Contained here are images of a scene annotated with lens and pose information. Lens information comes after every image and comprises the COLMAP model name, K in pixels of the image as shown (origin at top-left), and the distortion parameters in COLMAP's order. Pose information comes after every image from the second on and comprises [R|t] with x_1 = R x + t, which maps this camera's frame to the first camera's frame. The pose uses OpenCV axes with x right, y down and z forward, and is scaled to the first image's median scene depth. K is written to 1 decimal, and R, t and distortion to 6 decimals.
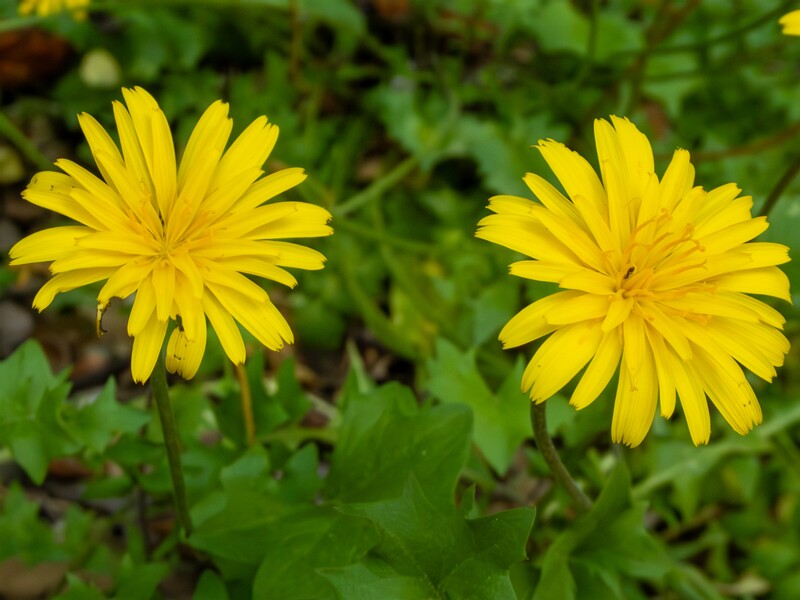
lens RADIAL K [[1726.5, 0, 421.9], [0, 1726.5, 262.6], [0, 0, 1]] dist [0.052358, 0.000000]
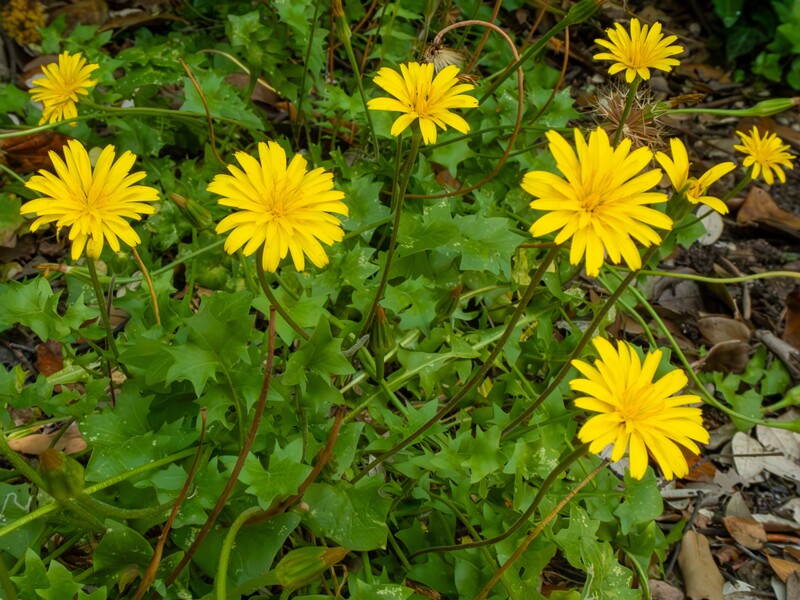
lens RADIAL K [[1445.5, 0, 401.5], [0, 1445.5, 269.5], [0, 0, 1]] dist [0.017003, 0.000000]
pose [[0.999457, -0.032957, -0.000432, 0.284494], [0.032899, 0.998336, -0.047365, 0.190129], [0.001992, 0.047325, 0.998878, -0.980118]]
